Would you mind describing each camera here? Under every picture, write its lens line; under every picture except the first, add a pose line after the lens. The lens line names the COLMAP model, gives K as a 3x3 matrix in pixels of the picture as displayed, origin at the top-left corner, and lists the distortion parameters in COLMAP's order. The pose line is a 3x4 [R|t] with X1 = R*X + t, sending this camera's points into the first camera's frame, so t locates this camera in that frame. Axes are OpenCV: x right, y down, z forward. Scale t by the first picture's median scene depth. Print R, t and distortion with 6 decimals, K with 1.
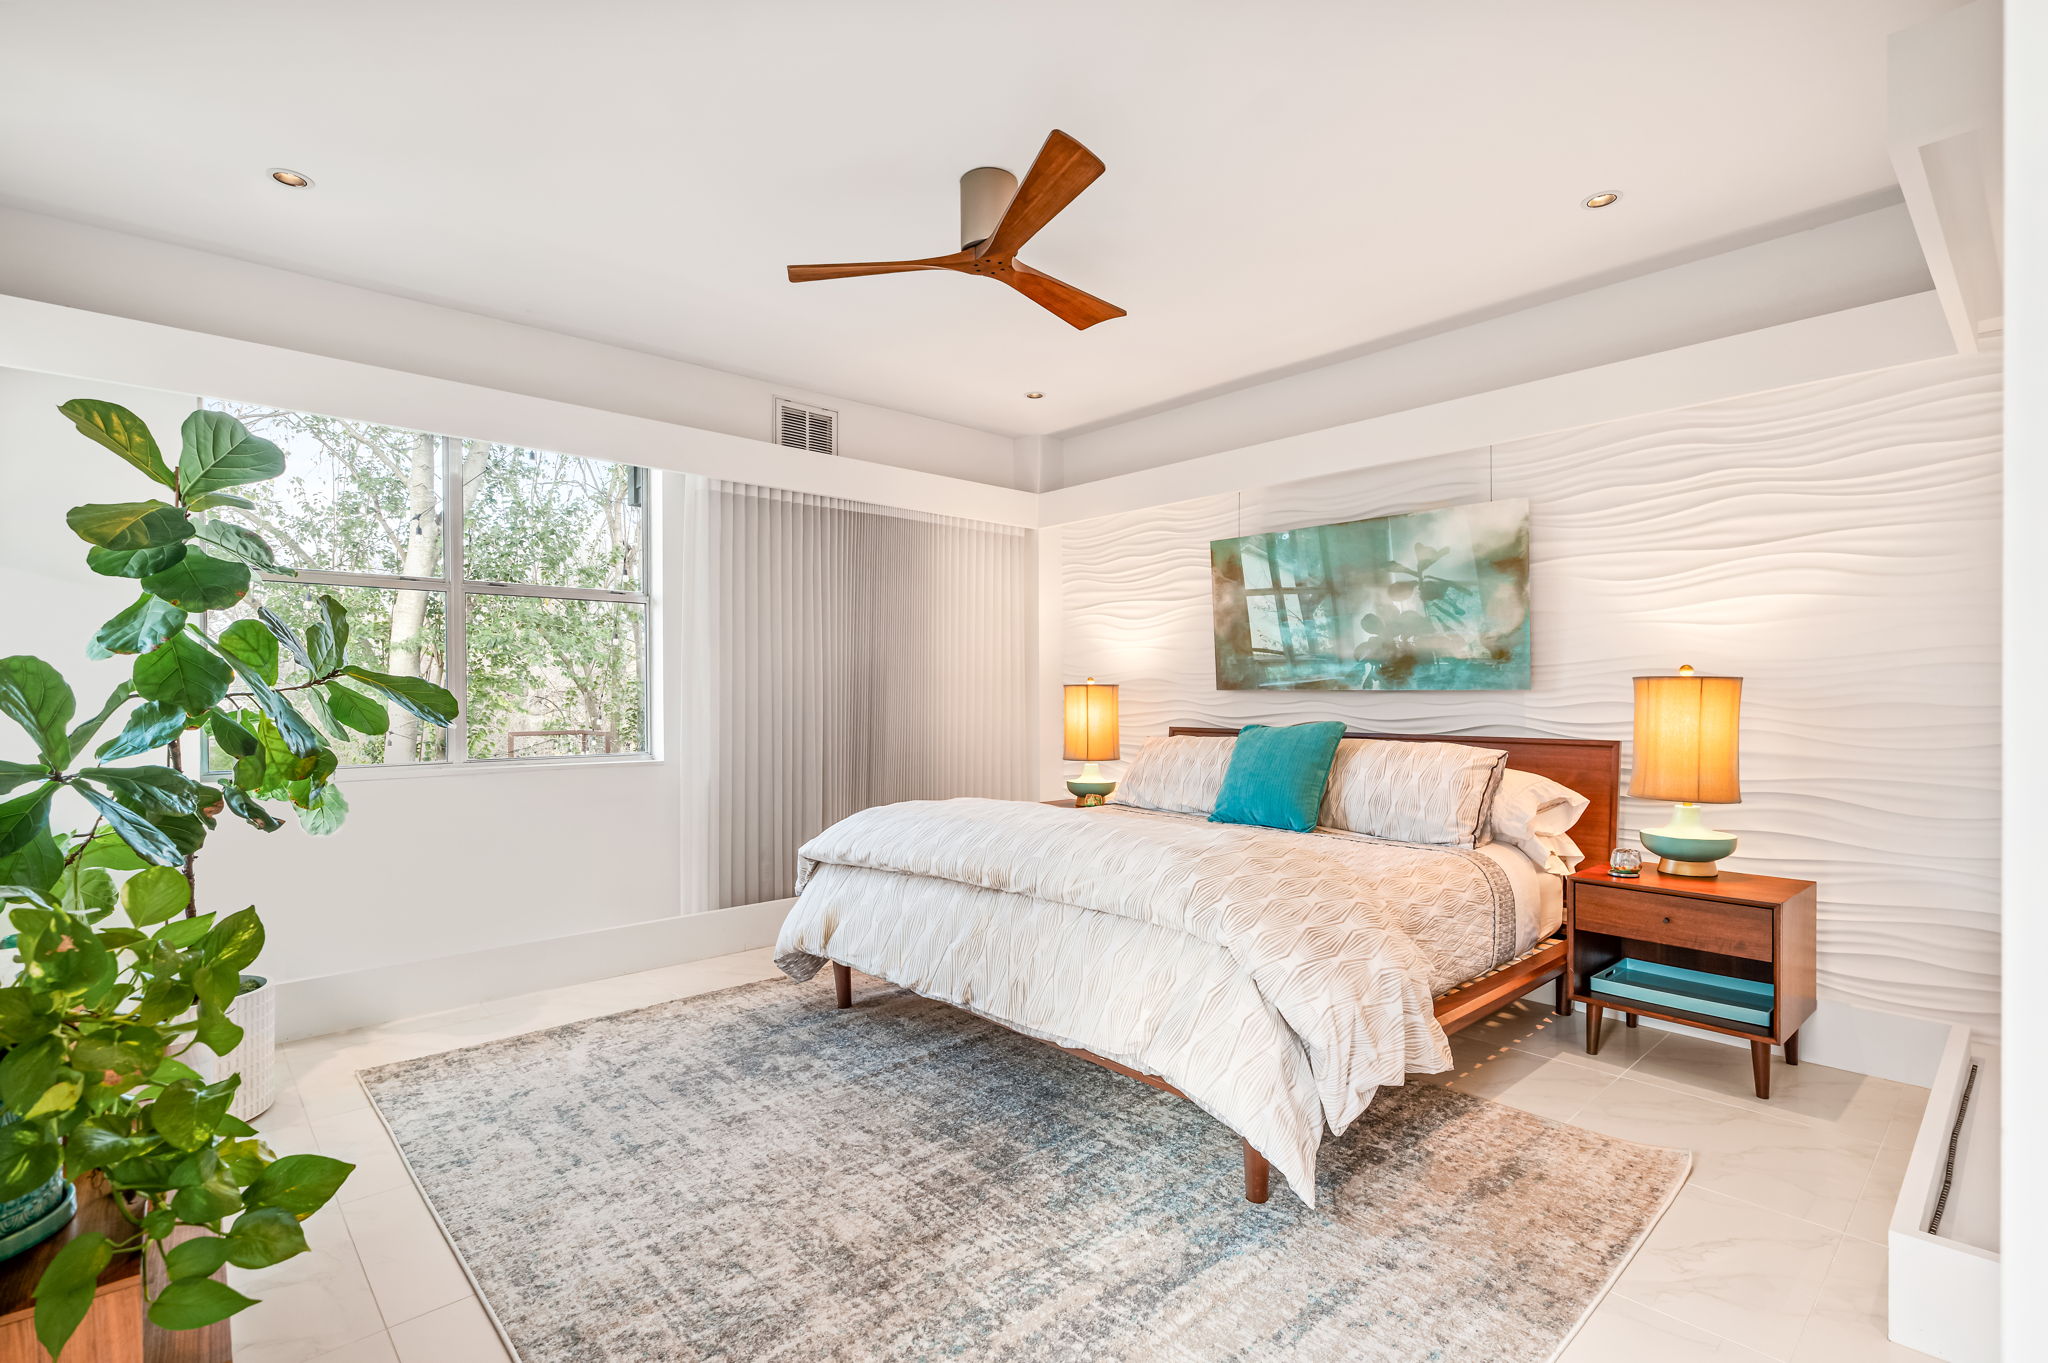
lens RADIAL K [[941.6, 0, 1020.4], [0, 941.6, 678.0], [0, 0, 1]] dist [0.001745, -0.000071]
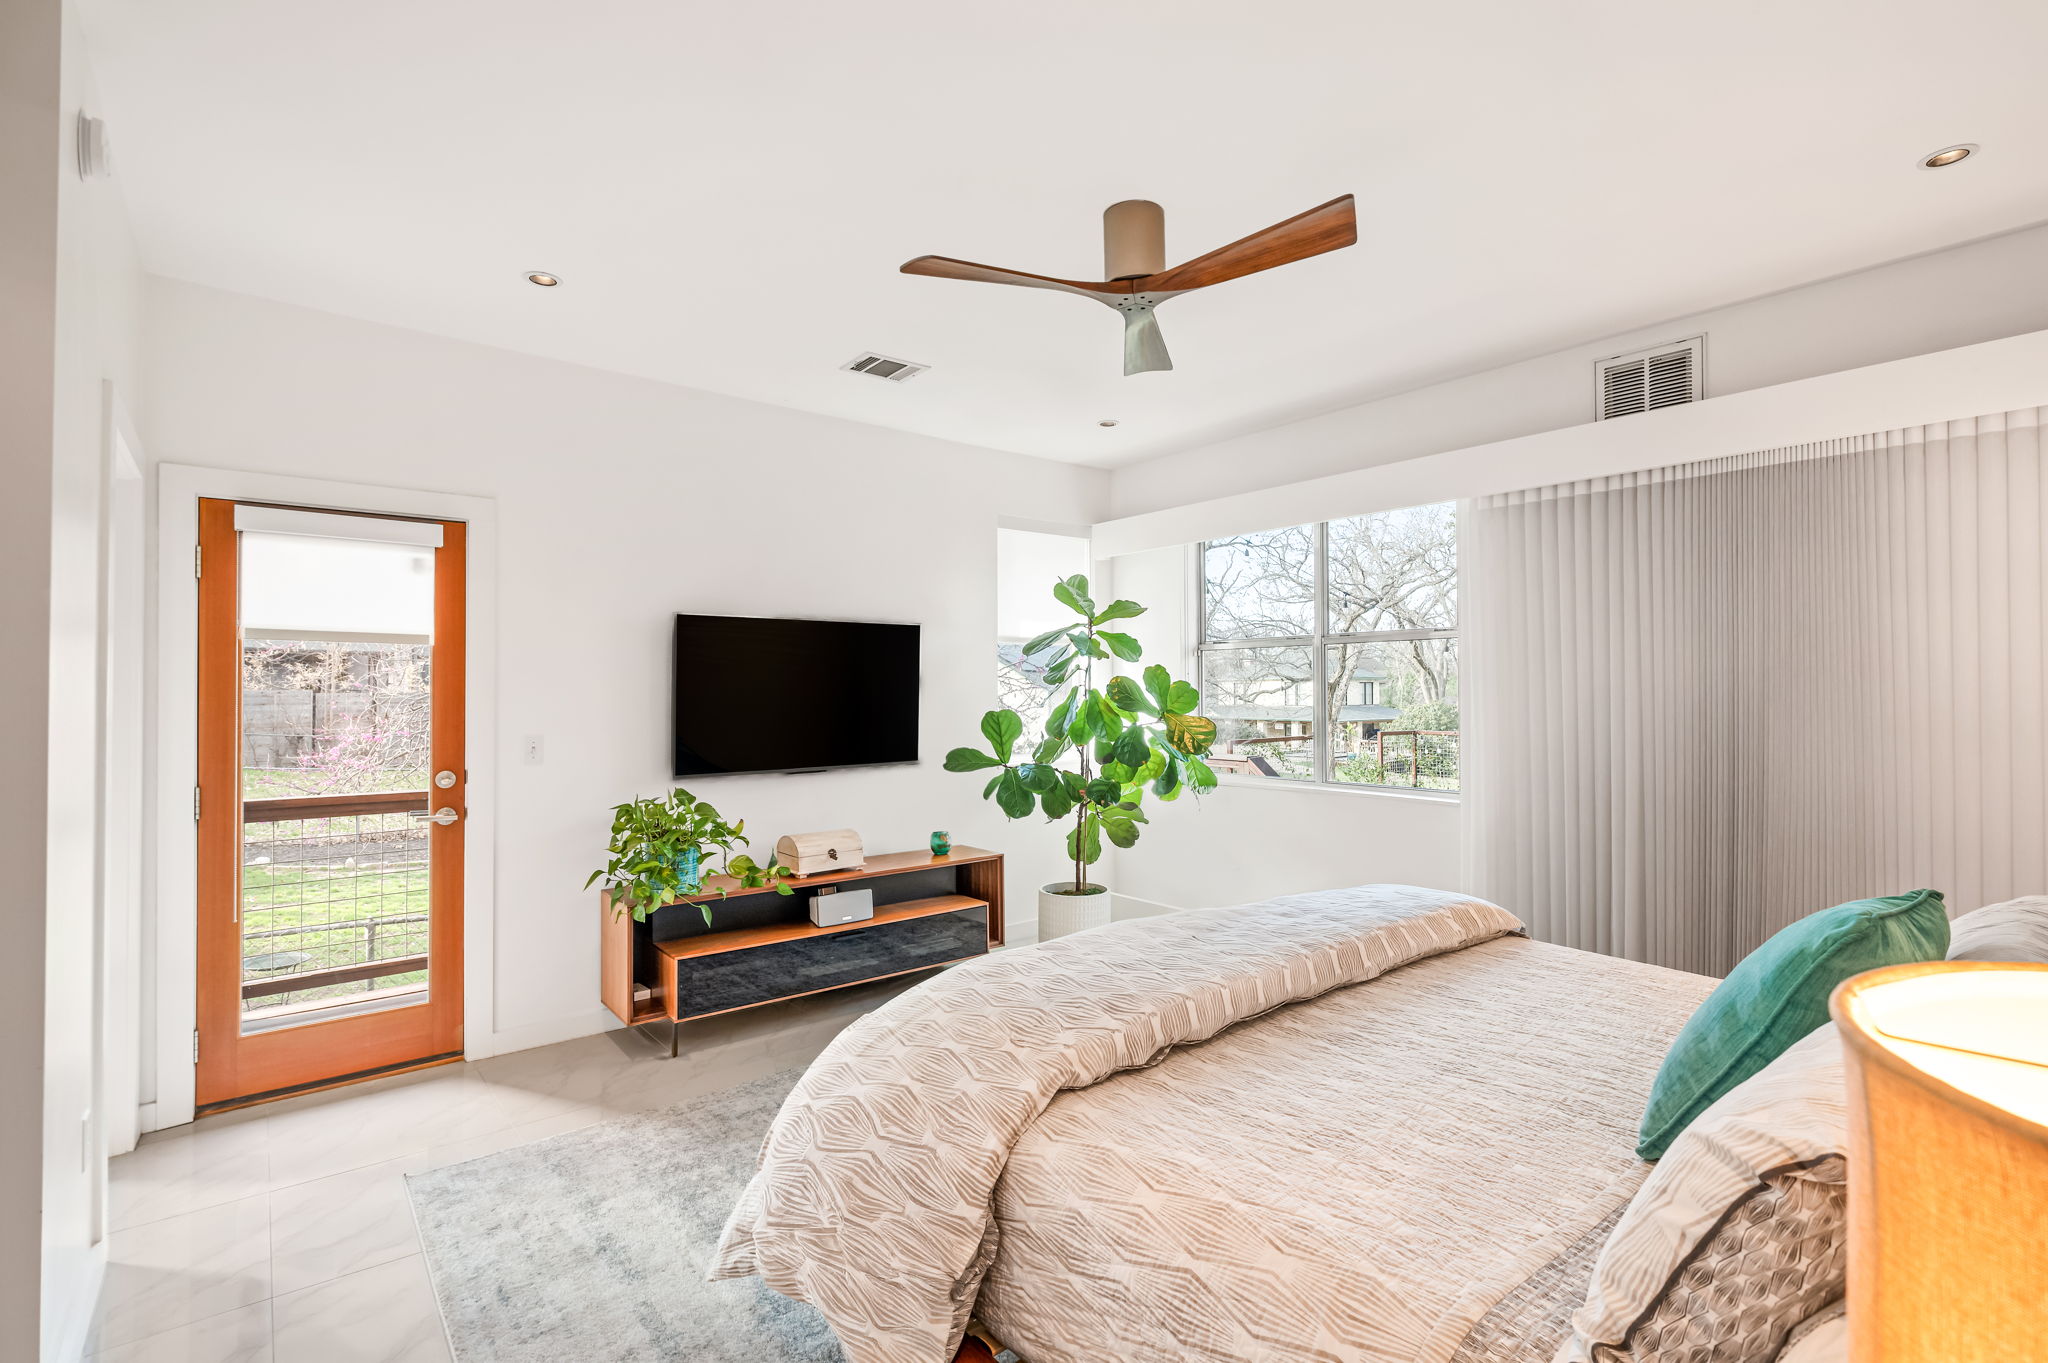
lens RADIAL K [[941.6, 0, 1021.8], [0, 941.6, 688.7], [0, 0, 1]] dist [0.001745, -0.000071]
pose [[-0.048361, -0.005458, -0.998815, 0.539196], [0.001796, 0.999983, -0.005551, -0.018948], [0.998828, -0.002062, -0.048350, 0.538977]]
